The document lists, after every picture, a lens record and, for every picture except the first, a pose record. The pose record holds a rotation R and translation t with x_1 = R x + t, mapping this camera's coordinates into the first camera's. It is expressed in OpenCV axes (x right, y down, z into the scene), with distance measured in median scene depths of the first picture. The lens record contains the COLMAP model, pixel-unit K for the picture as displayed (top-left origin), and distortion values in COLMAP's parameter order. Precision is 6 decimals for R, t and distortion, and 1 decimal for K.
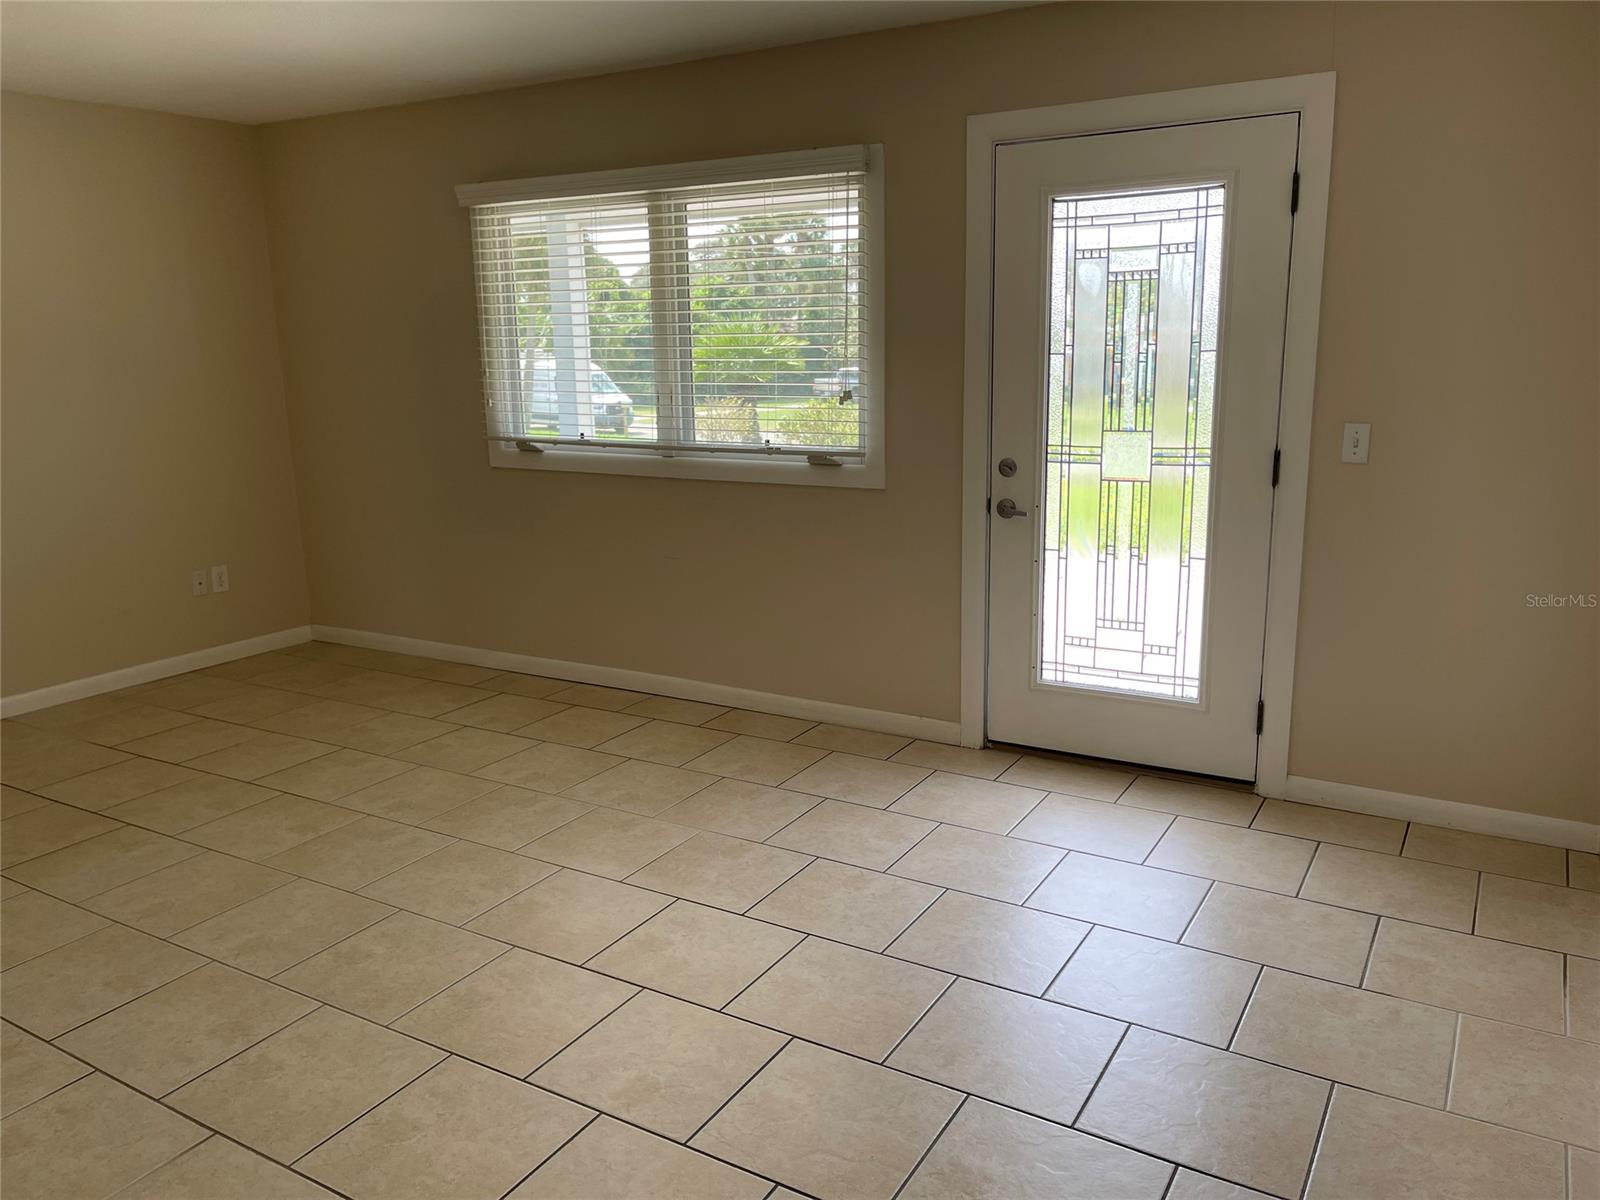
lens RADIAL K [[1210.7, 0, 800.4], [0, 1210.7, 596.5], [0, 0, 1]] dist [0.064719, -0.072662]
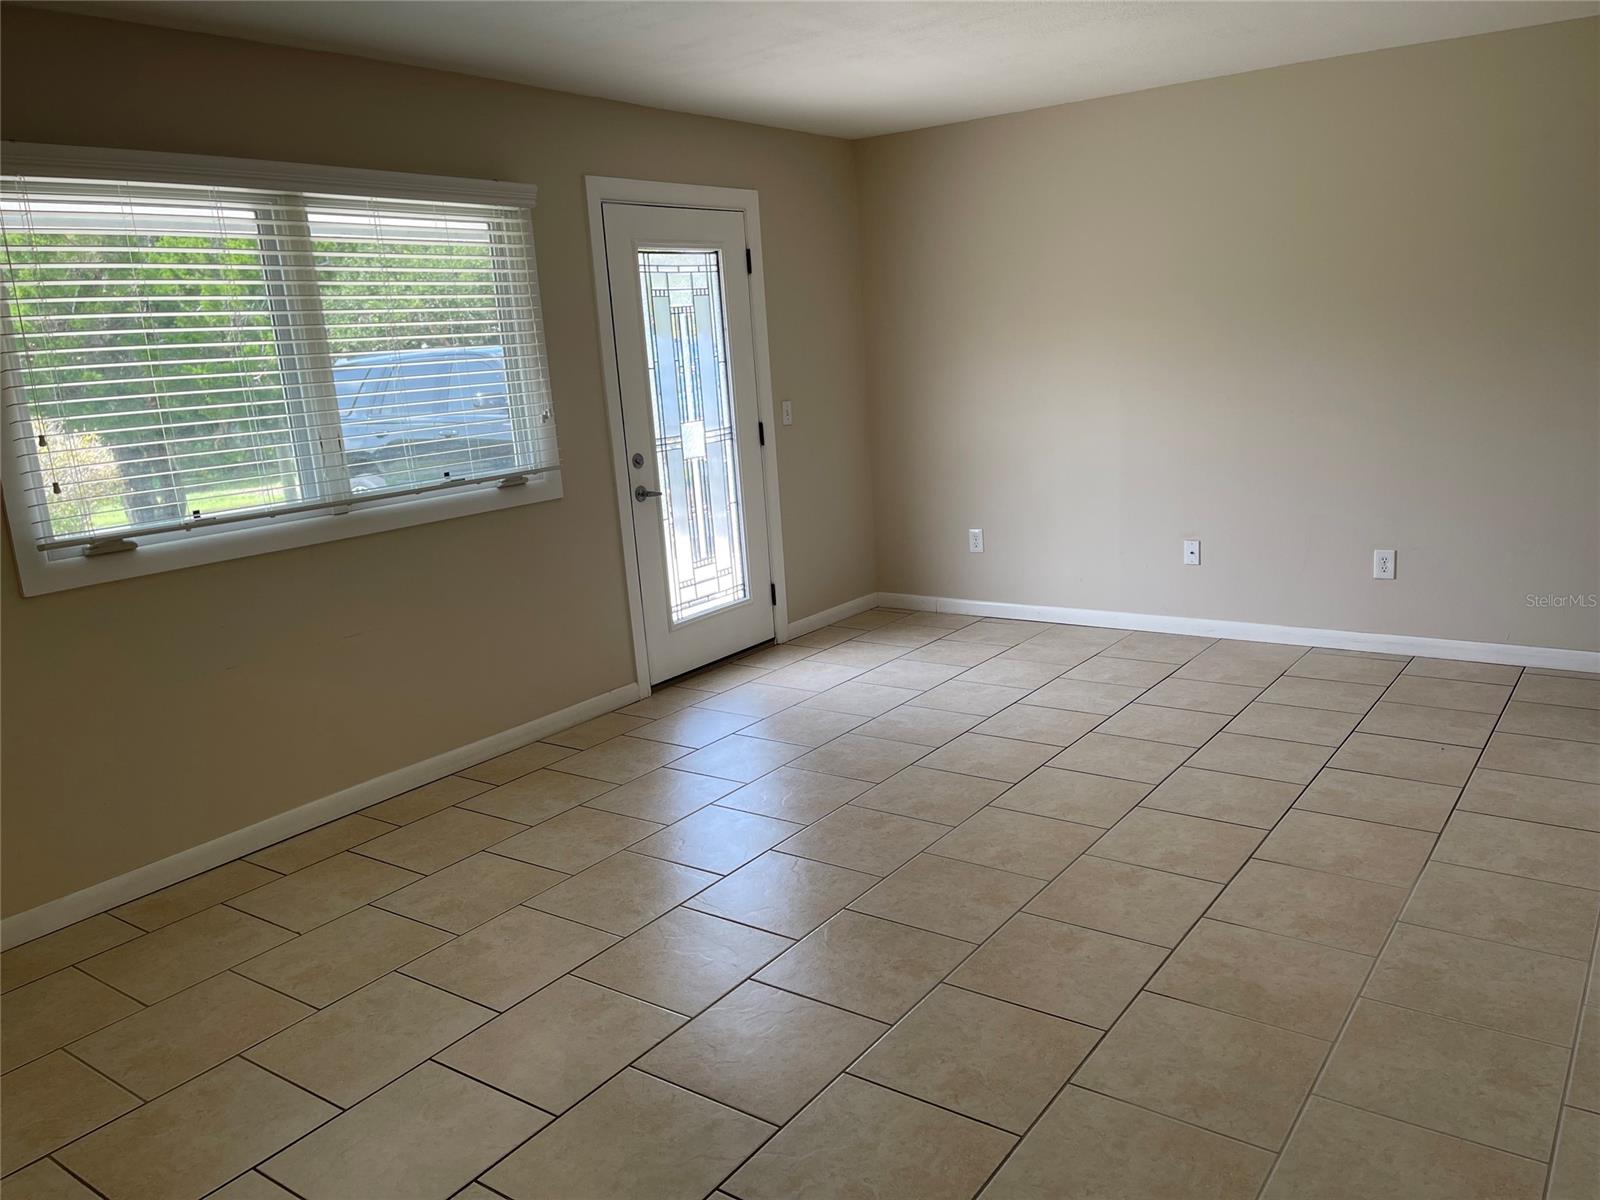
lens RADIAL K [[1210.7, 0, 802.7], [0, 1210.7, 604.5], [0, 0, 1]] dist [0.064719, -0.072662]
pose [[0.093242, -0.199378, 0.975476, -1.056353], [0.275344, 0.946698, 0.167177, -0.127863], [-0.956813, 0.253004, 0.143170, 0.696548]]
